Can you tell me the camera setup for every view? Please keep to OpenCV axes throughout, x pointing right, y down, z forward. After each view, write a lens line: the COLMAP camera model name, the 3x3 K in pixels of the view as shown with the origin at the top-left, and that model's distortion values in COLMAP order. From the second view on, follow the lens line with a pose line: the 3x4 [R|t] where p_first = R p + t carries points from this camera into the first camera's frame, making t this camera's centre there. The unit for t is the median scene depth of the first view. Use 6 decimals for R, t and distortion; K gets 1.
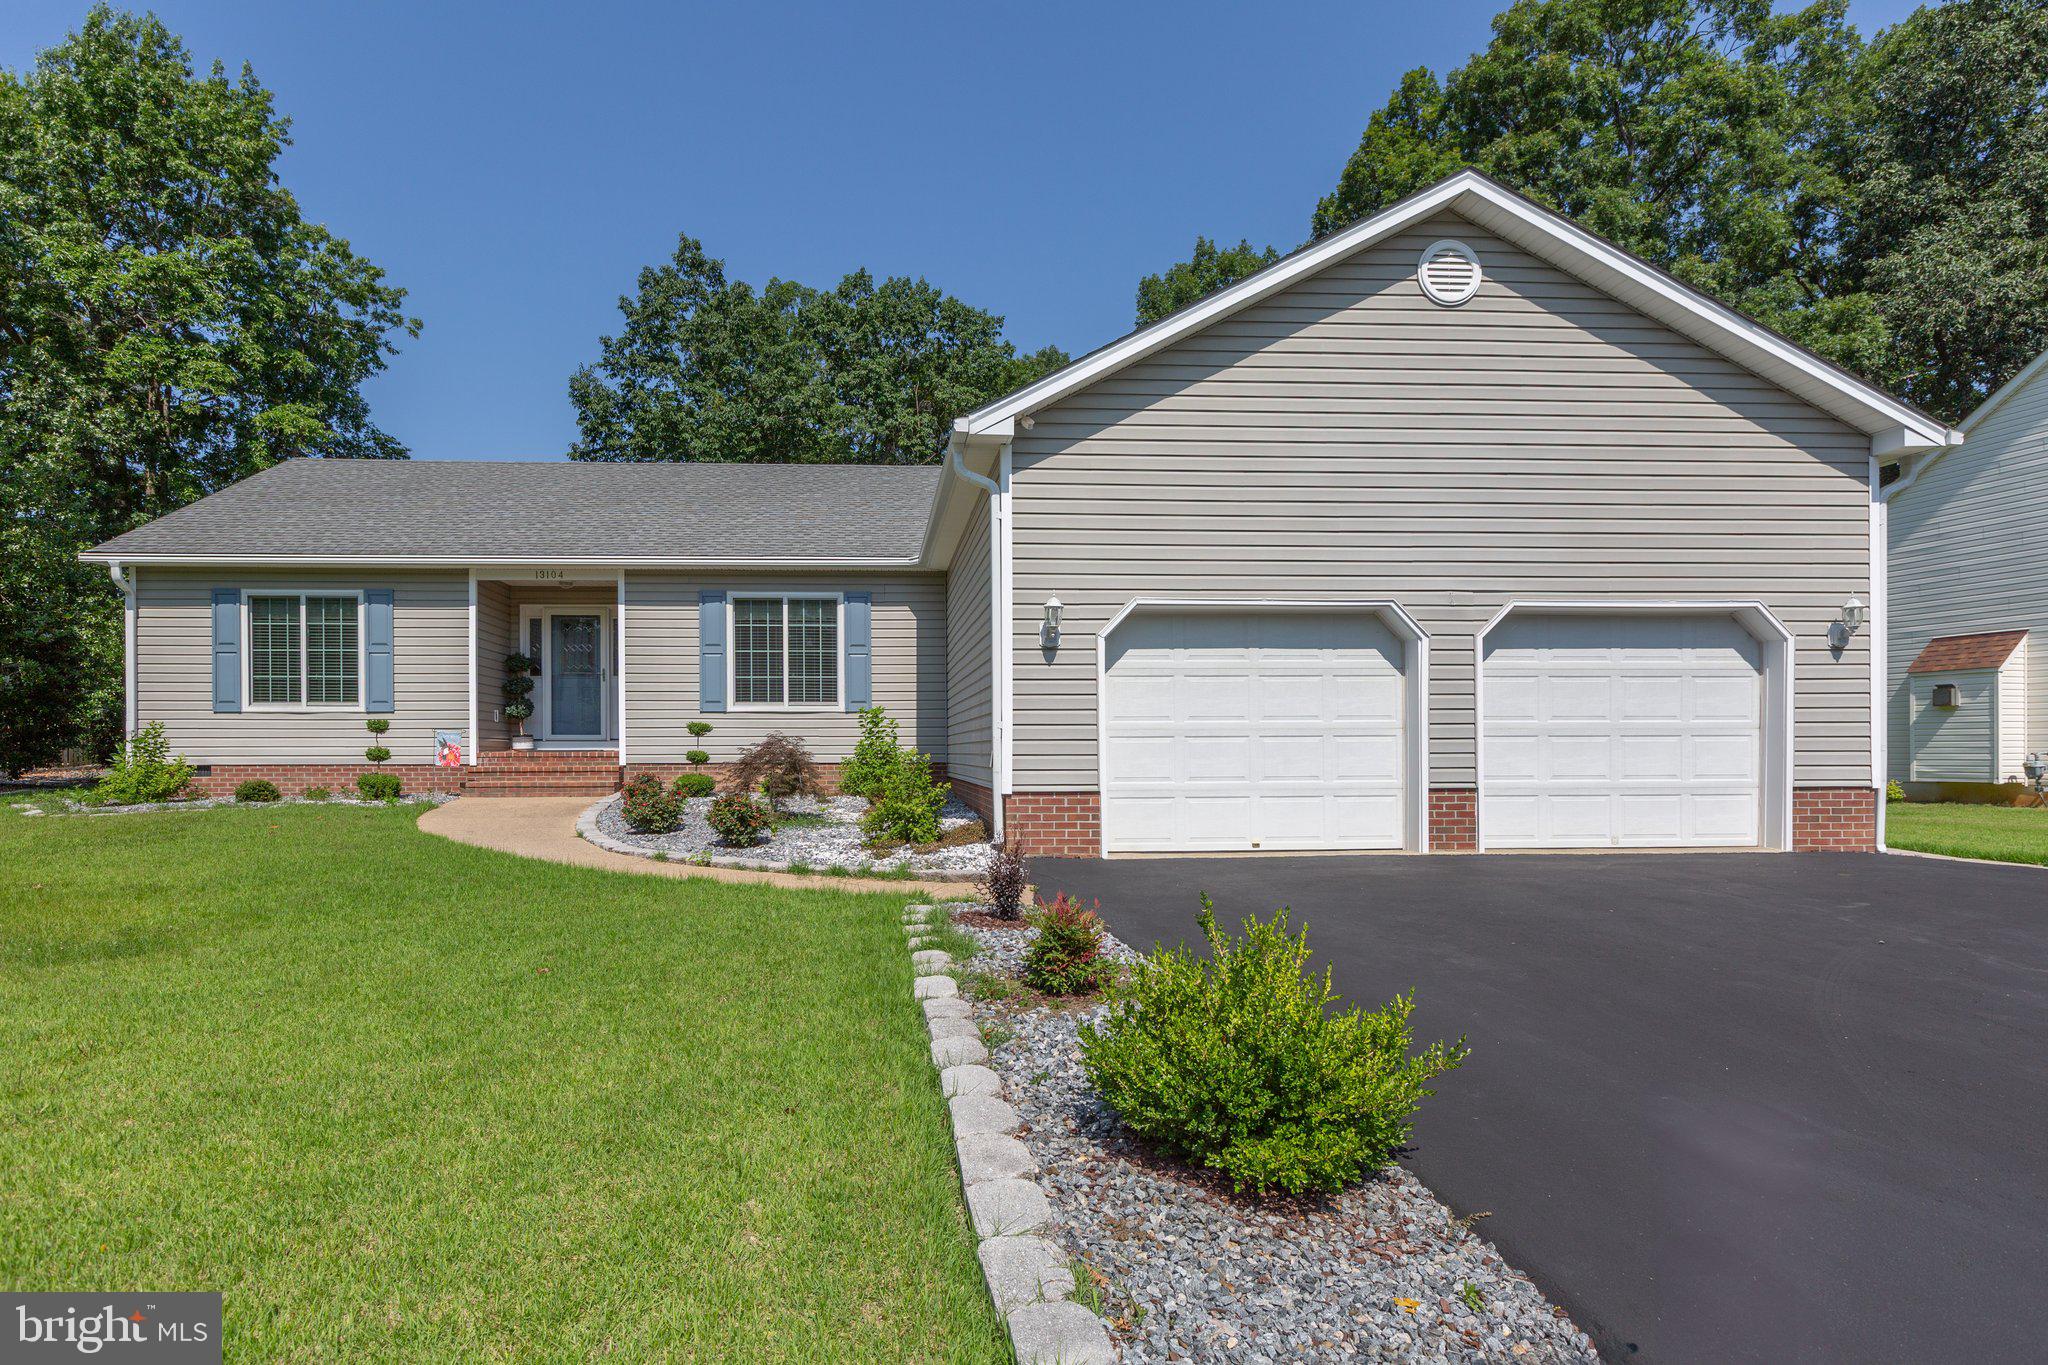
lens RADIAL K [[1084.3, 0, 928.8], [0, 1084.3, 751.3], [0, 0, 1]] dist [0.001684, -0.002771]
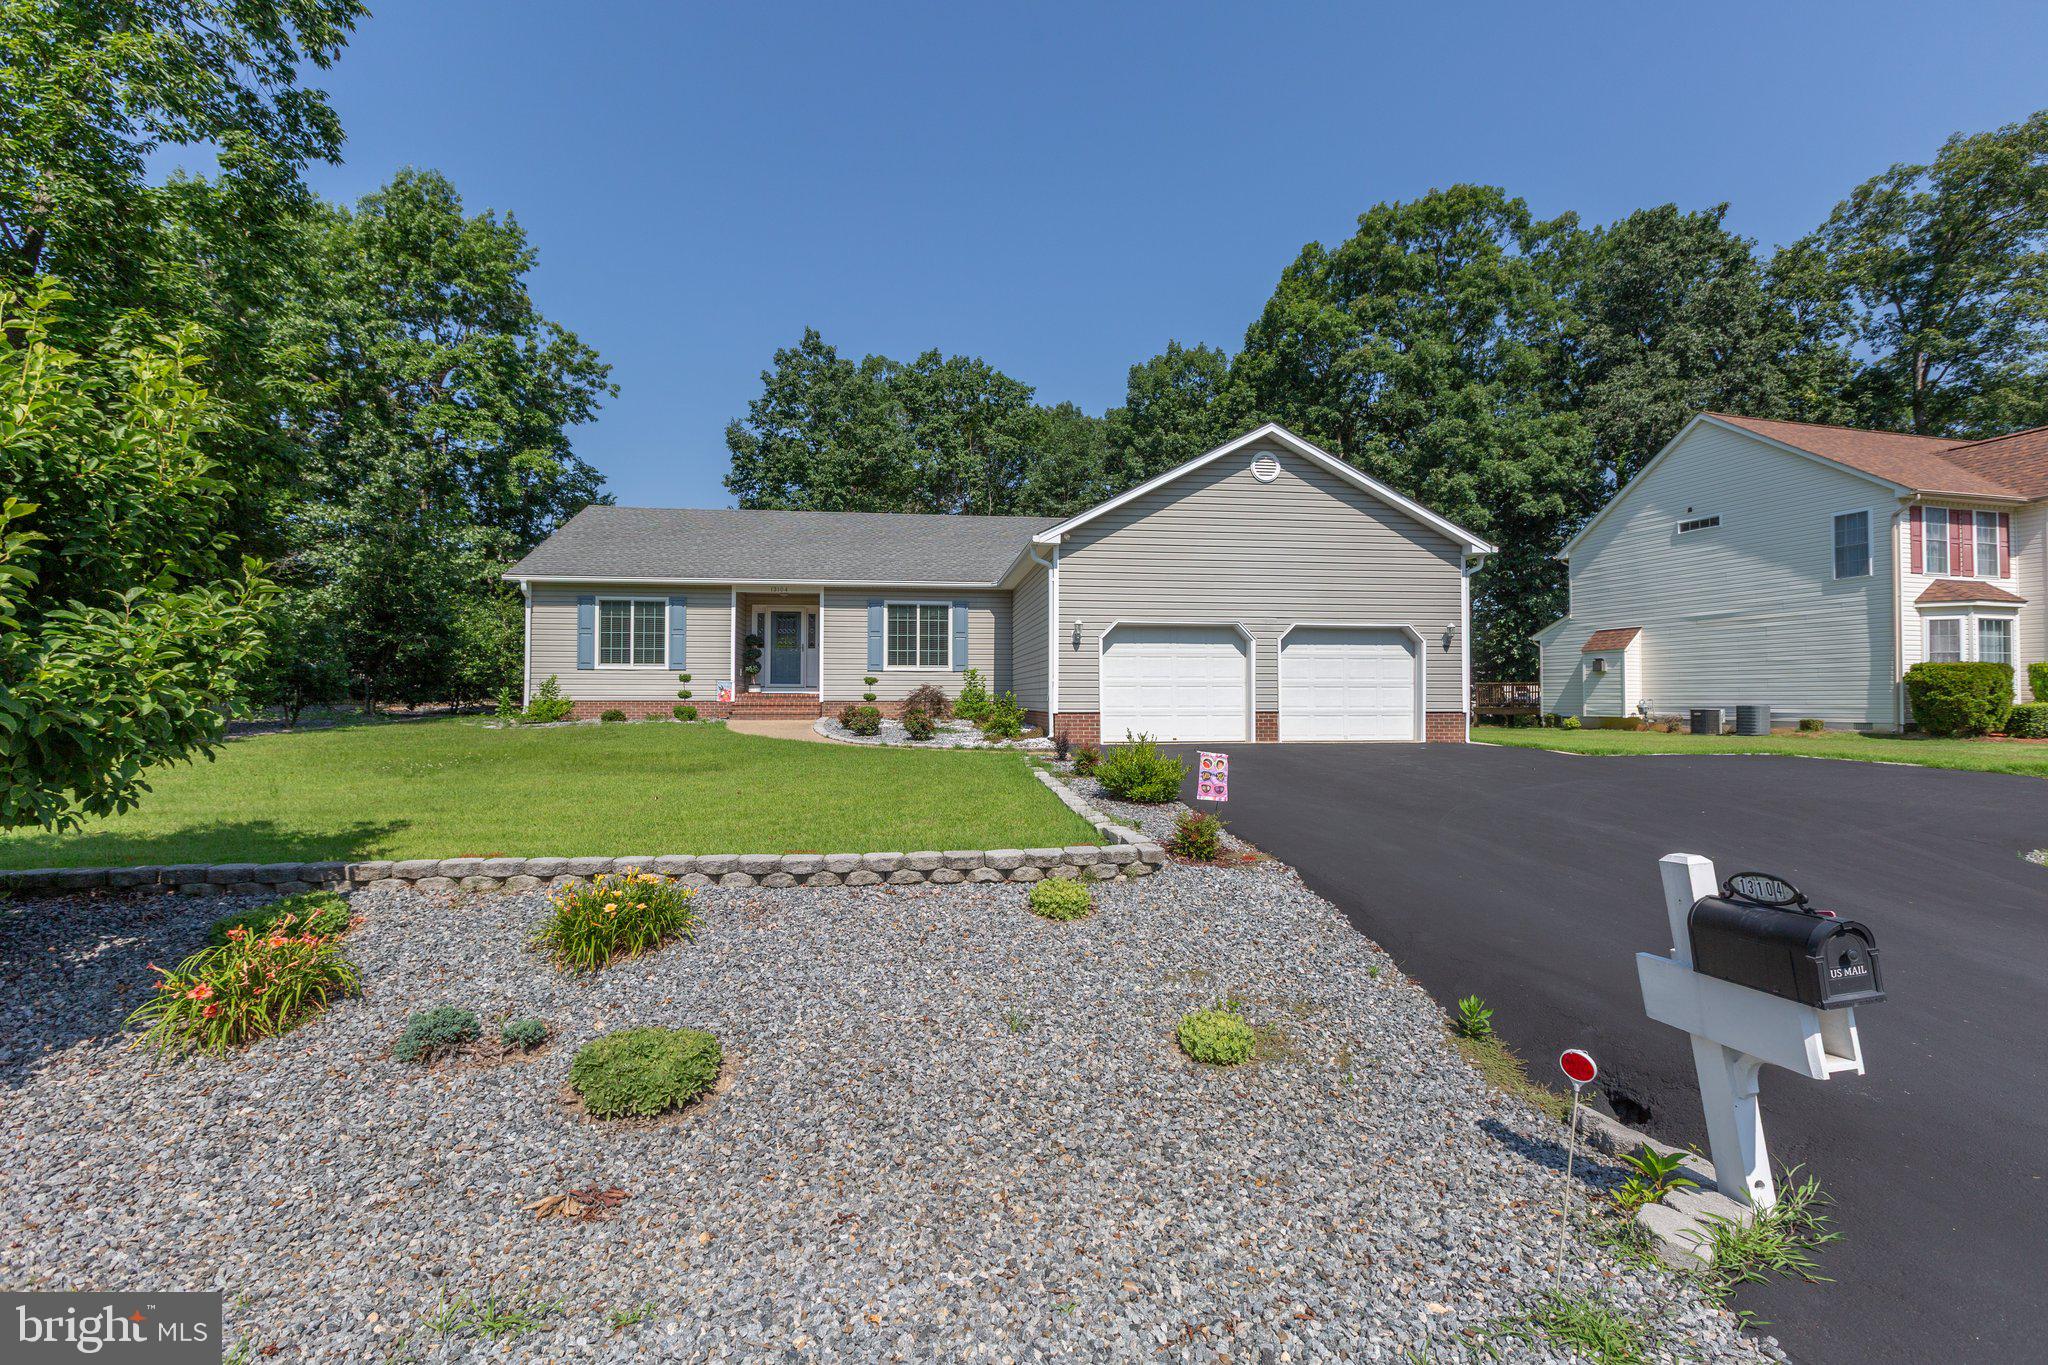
lens RADIAL K [[927.6, 0, 1053.4], [0, 927.6, 682.4], [0, 0, 1]] dist [-0.002442, -0.001251]
pose [[0.994564, 0.005815, 0.103967, -0.075197], [-0.003748, 0.999792, -0.020070, 0.010215], [-0.104062, 0.019571, 0.994378, -0.489309]]
